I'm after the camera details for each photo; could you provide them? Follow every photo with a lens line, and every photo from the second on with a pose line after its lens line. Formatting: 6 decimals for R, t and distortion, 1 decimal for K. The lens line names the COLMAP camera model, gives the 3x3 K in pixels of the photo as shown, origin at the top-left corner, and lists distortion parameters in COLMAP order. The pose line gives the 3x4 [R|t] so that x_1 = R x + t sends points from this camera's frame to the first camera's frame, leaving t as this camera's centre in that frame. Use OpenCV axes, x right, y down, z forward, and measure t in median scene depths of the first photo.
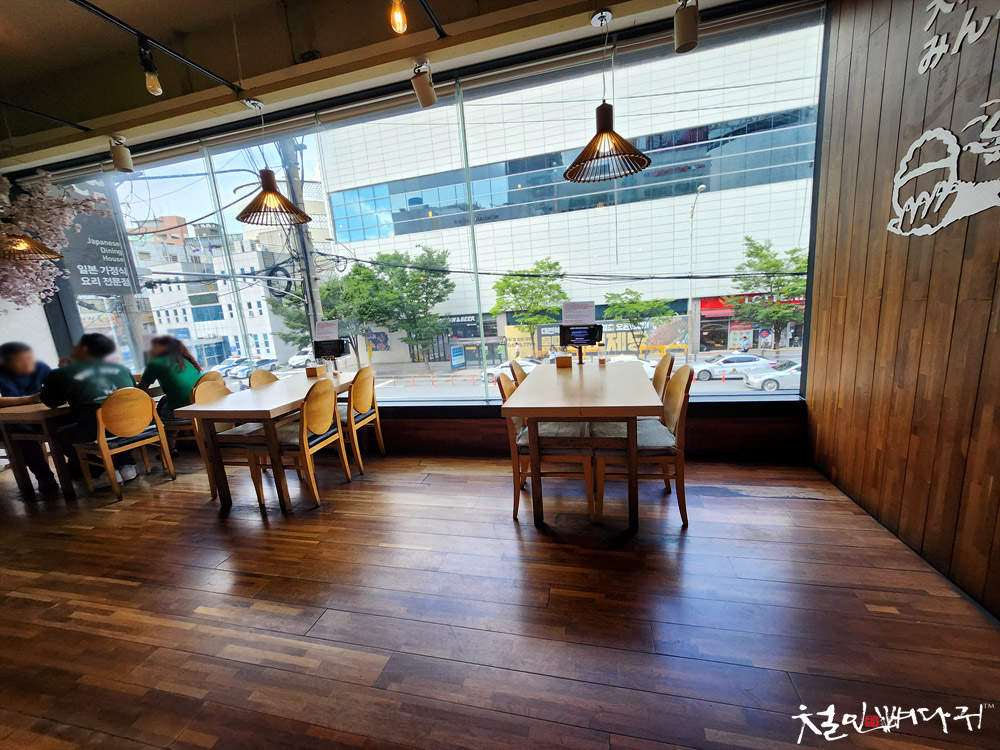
lens RADIAL K [[399.9, 0, 502.4], [0, 399.9, 378.7], [0, 0, 1]] dist [0.000609, 0.000026]
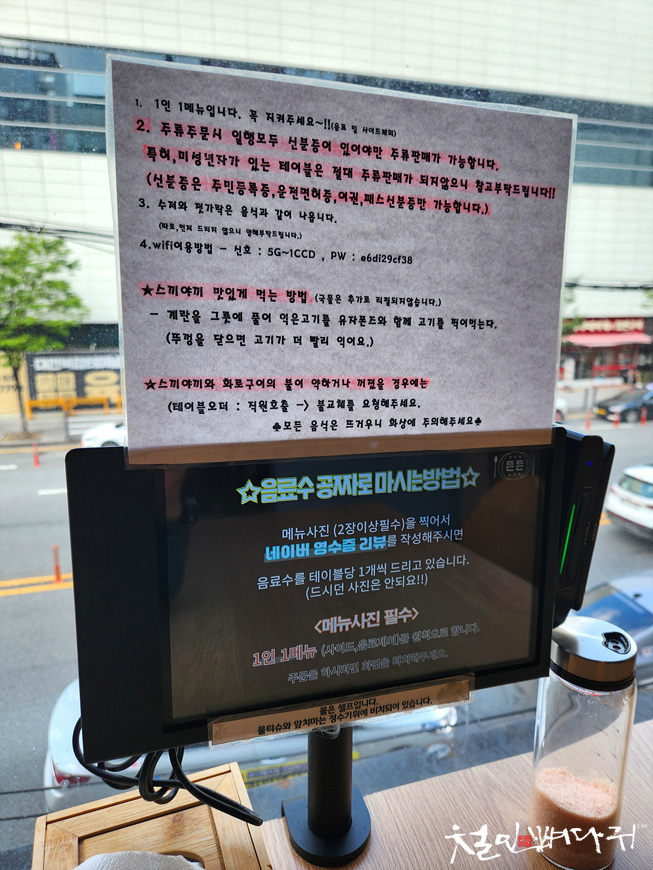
lens RADIAL K [[586.7, 0, 324.3], [0, 586.7, 433.2], [0, 0, 1]] dist [0.058662, 0.001396]
pose [[0.856623, -0.026267, 0.515273, 0.016181], [0.029560, 0.999561, 0.001812, -0.016192], [-0.515095, 0.013680, 0.857024, 0.108873]]
